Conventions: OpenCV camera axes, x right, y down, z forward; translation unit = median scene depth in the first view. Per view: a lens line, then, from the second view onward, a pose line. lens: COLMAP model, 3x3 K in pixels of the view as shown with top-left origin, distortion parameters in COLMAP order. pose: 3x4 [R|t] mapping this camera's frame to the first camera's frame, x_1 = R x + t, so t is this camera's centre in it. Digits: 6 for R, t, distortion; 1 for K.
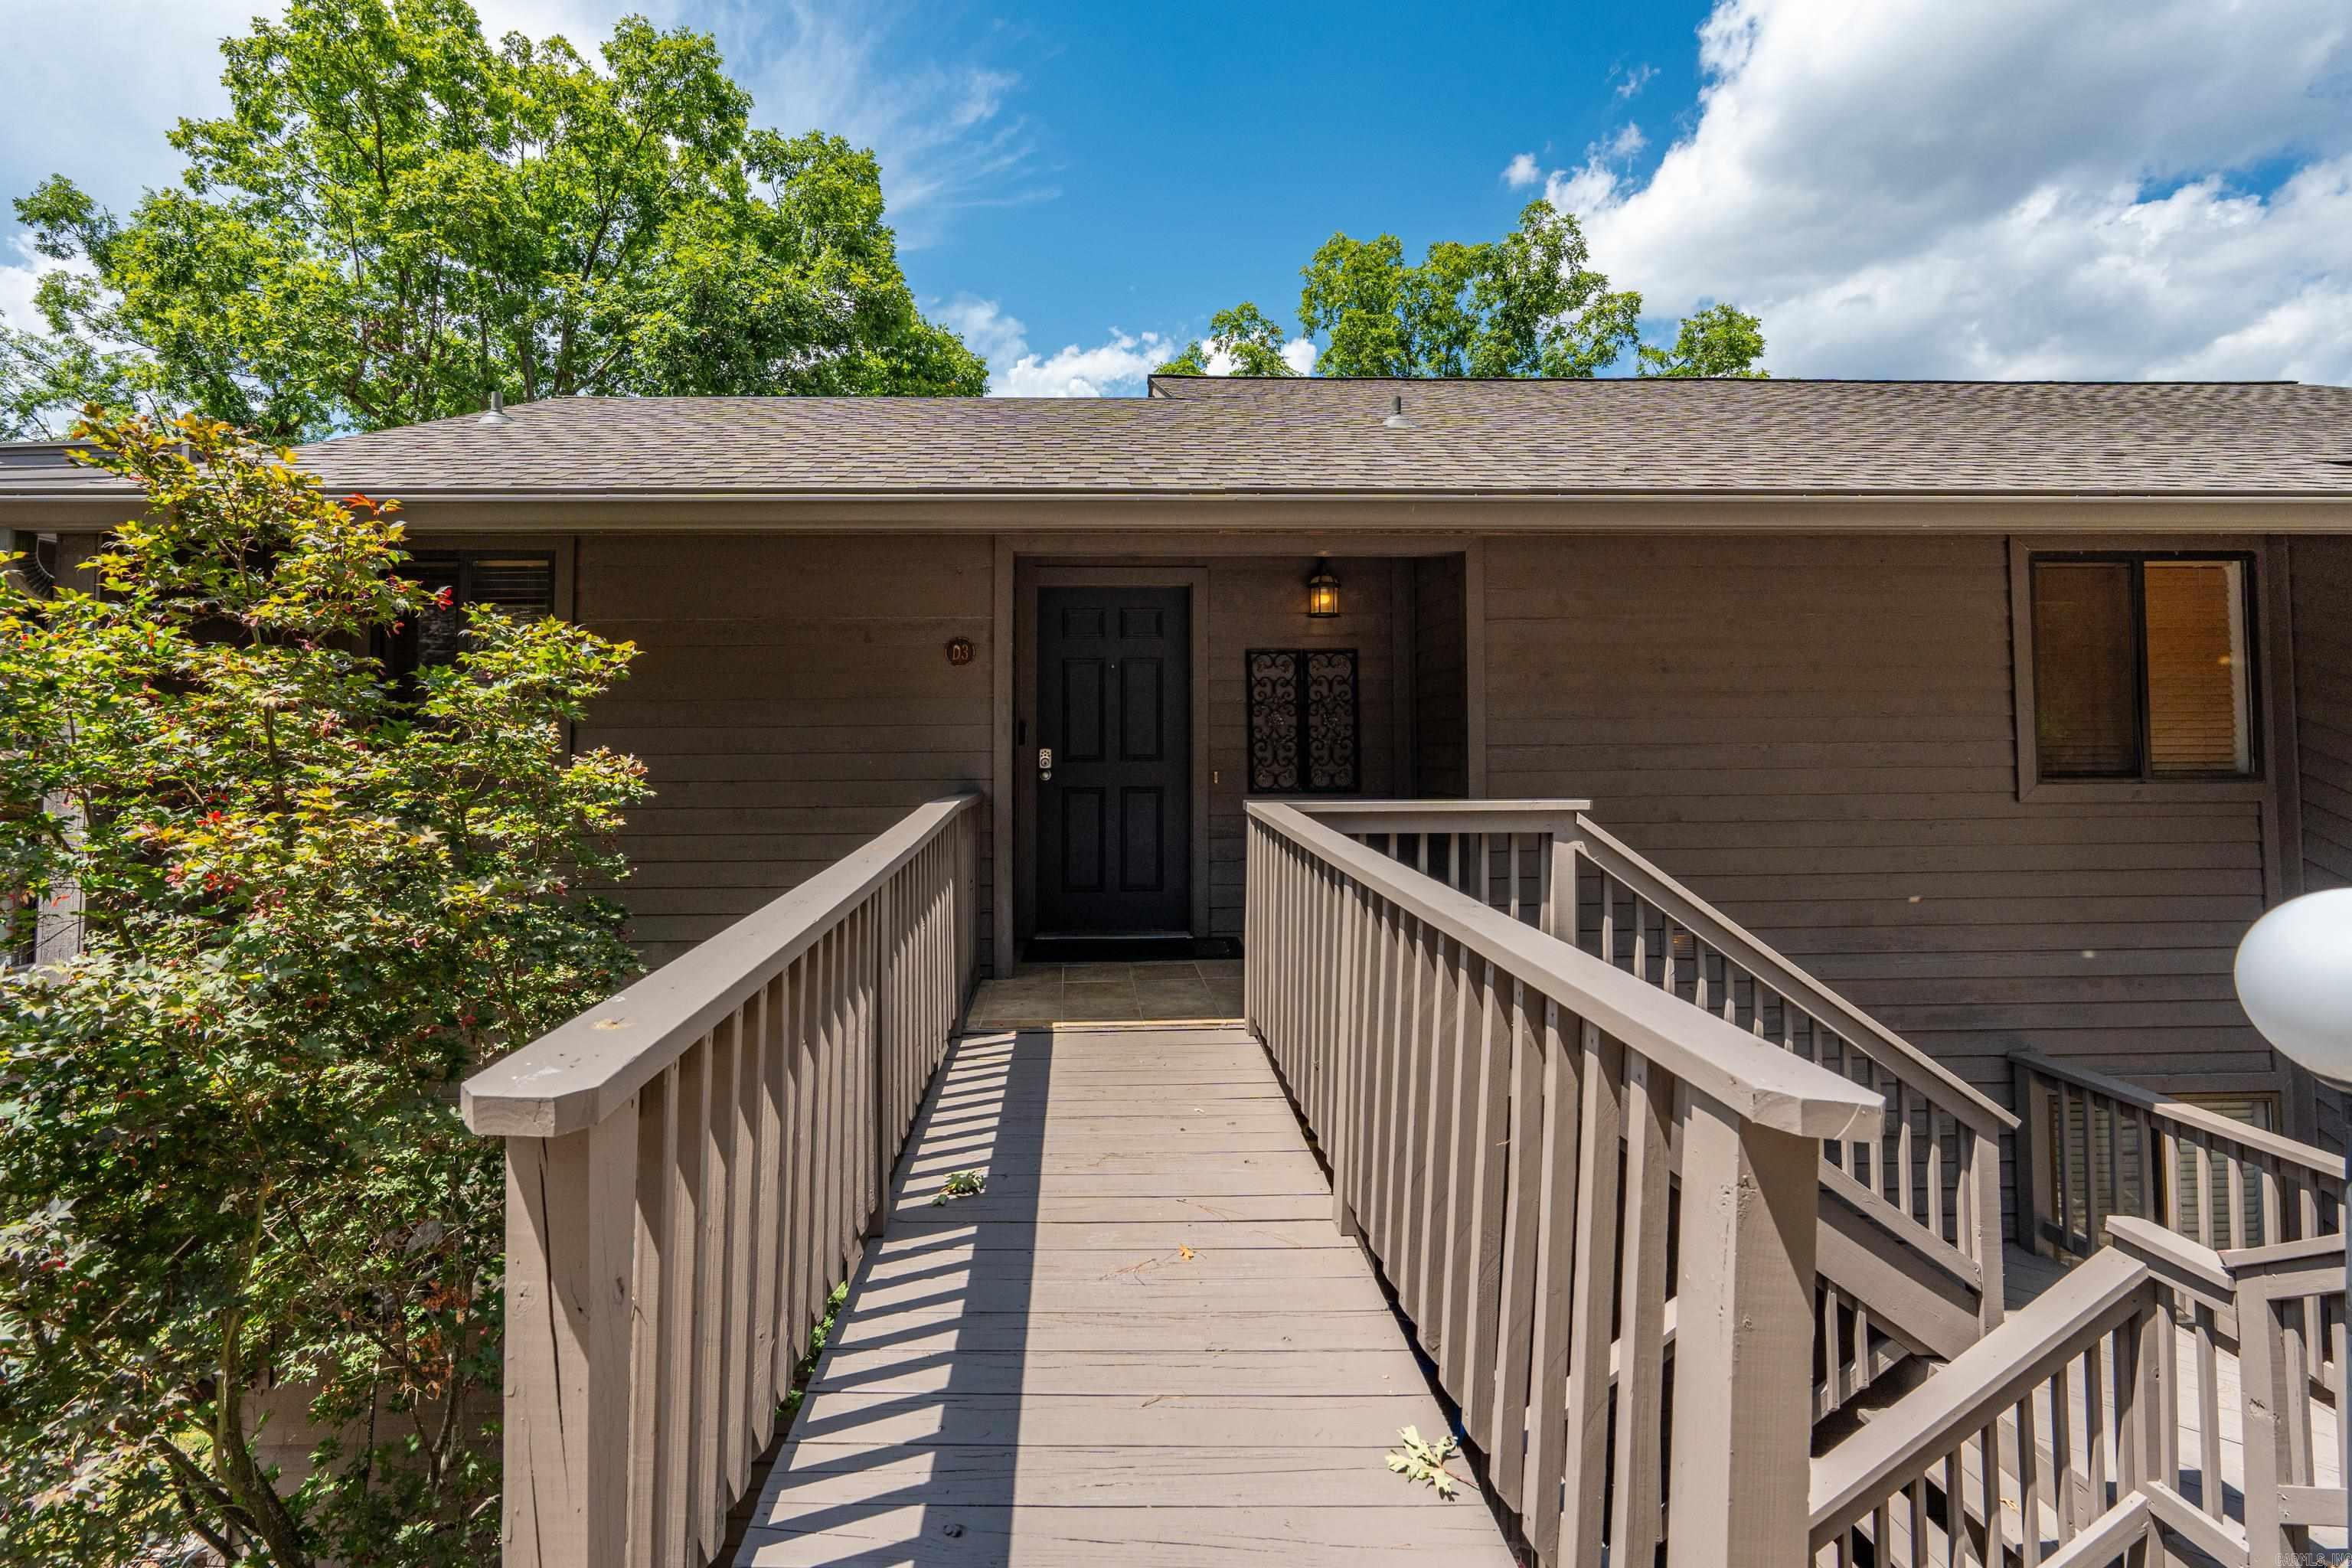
lens RADIAL K [[1080.2, 0, 1175.9], [0, 1080.2, 739.8], [0, 0, 1]] dist [0.000626, 0.000528]
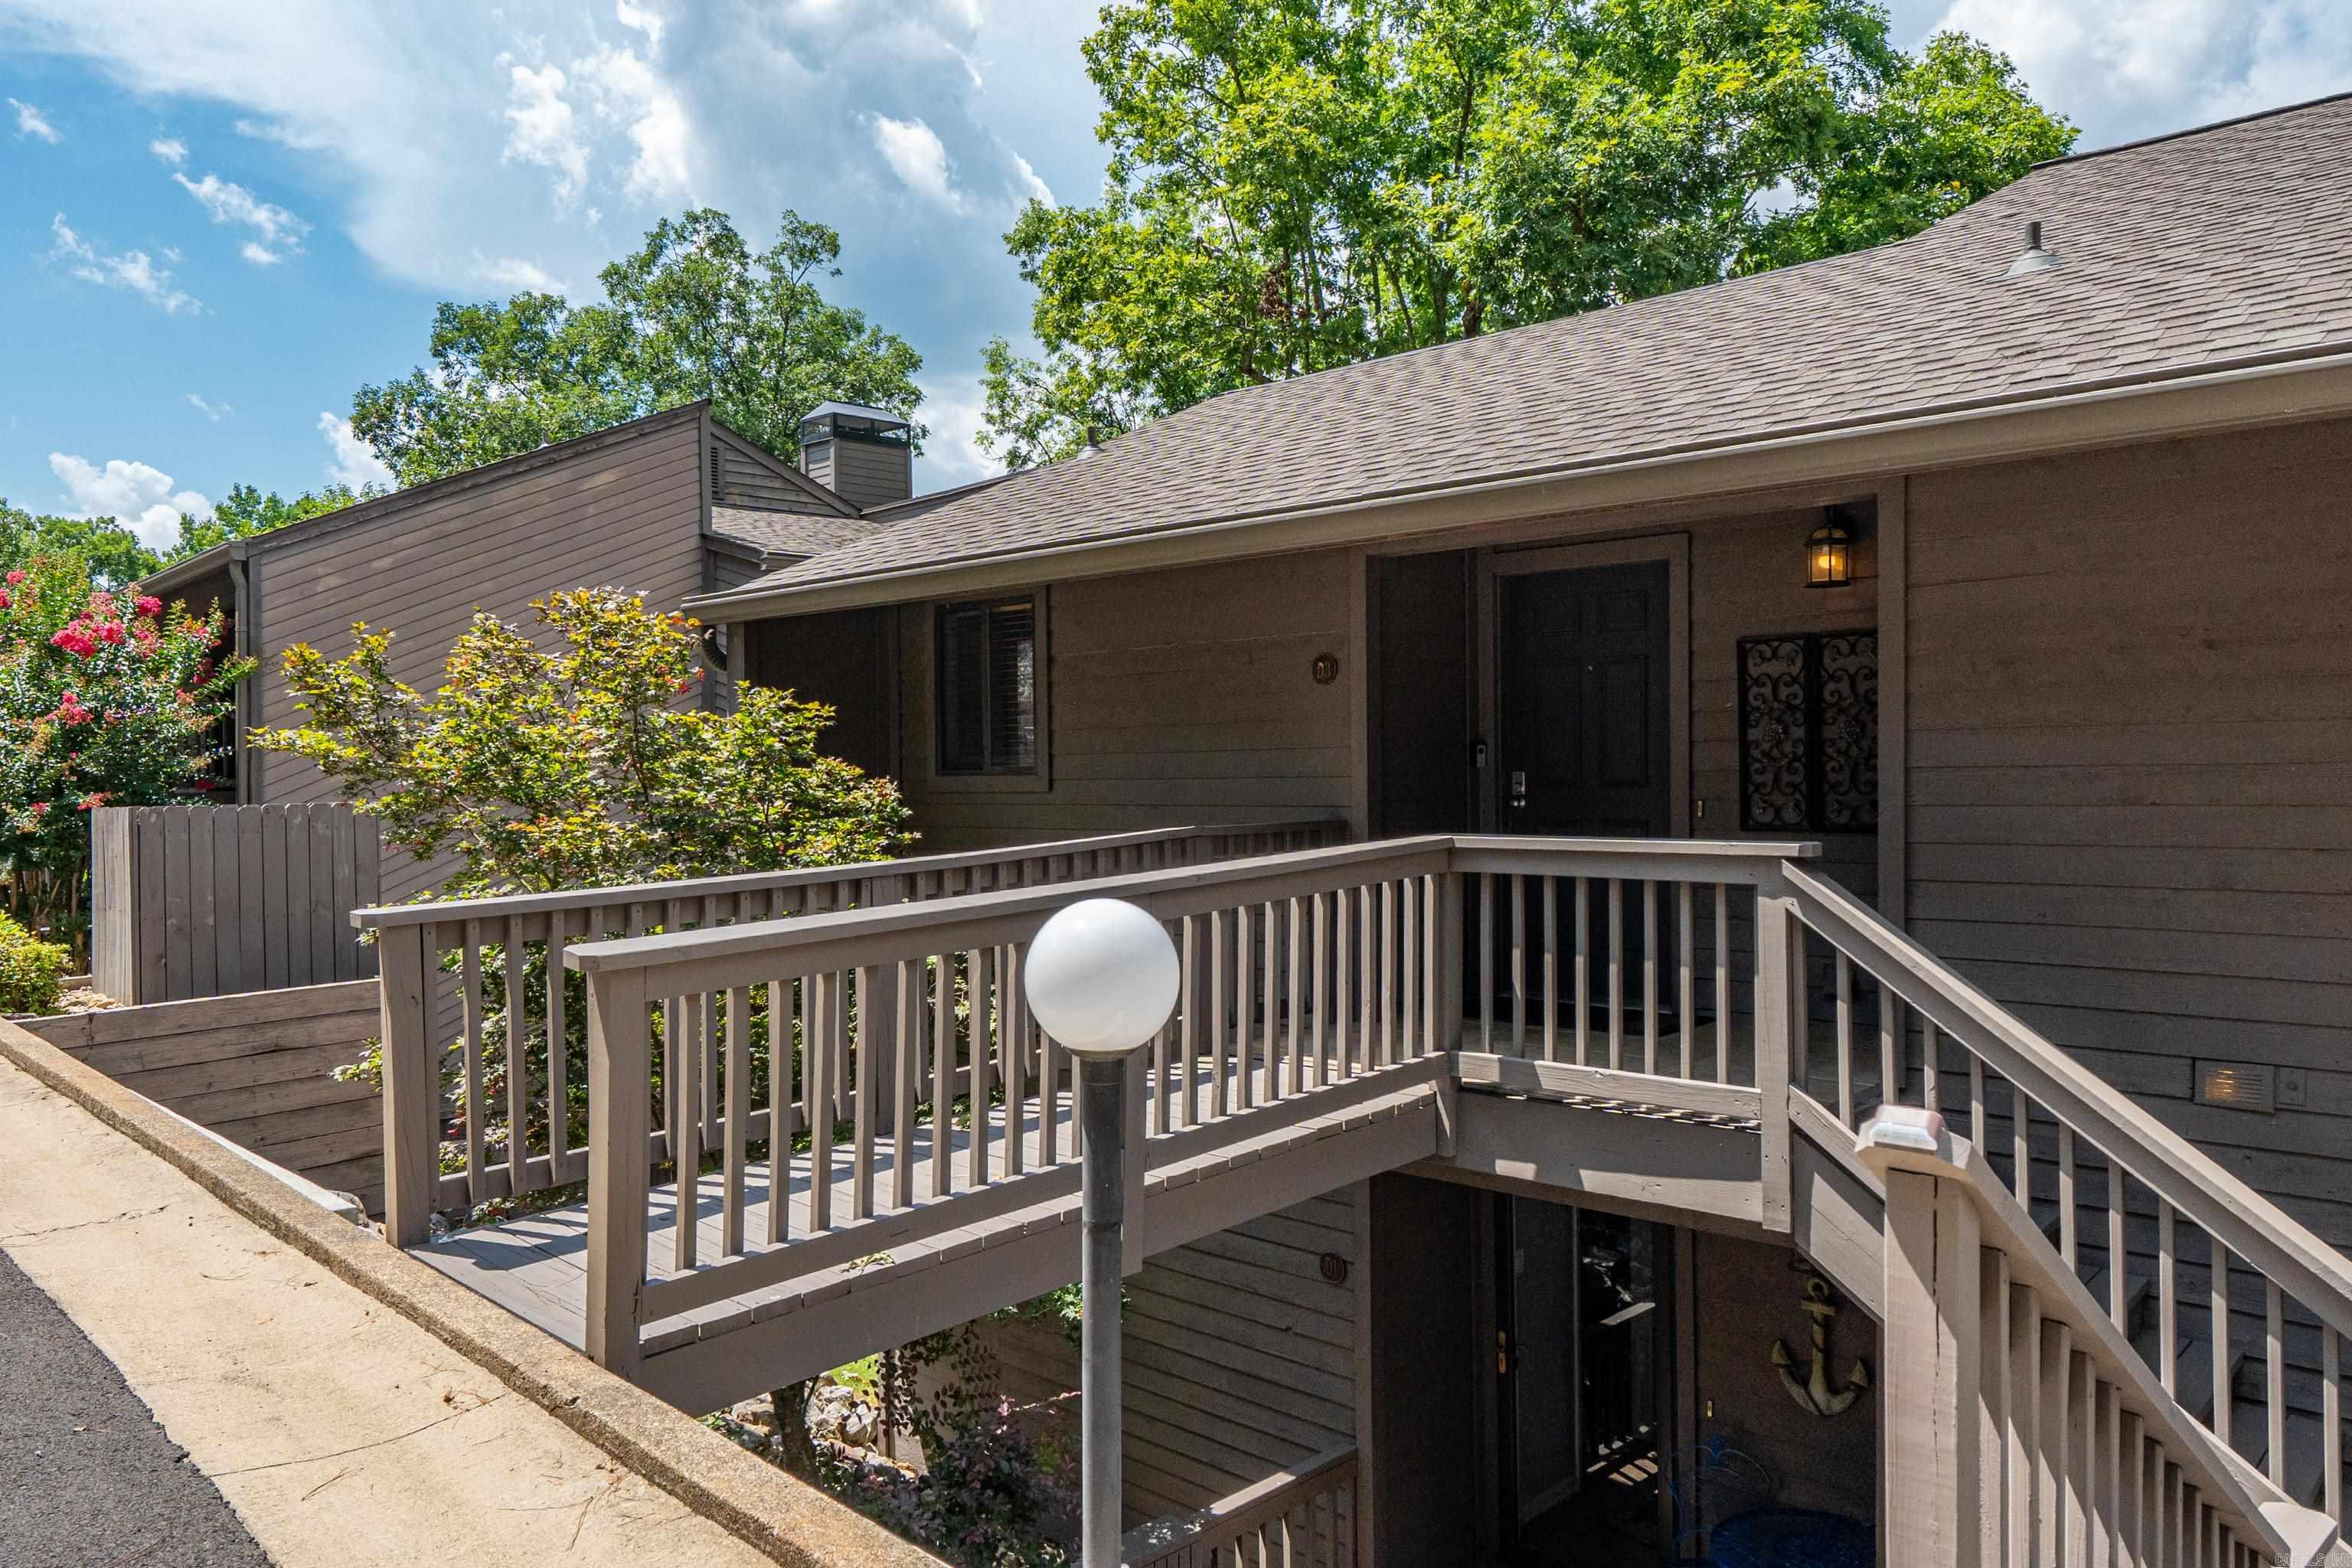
lens RADIAL K [[1623.5, 0, 1176.0], [0, 1623.5, 784.0], [0, 0, 1]] dist [0.156465, 0.000376]
pose [[0.714294, 0.006956, -0.699811, 0.587062], [0.008100, 0.999801, 0.018206, -0.006981], [0.699799, -0.018672, 0.714096, -0.085027]]
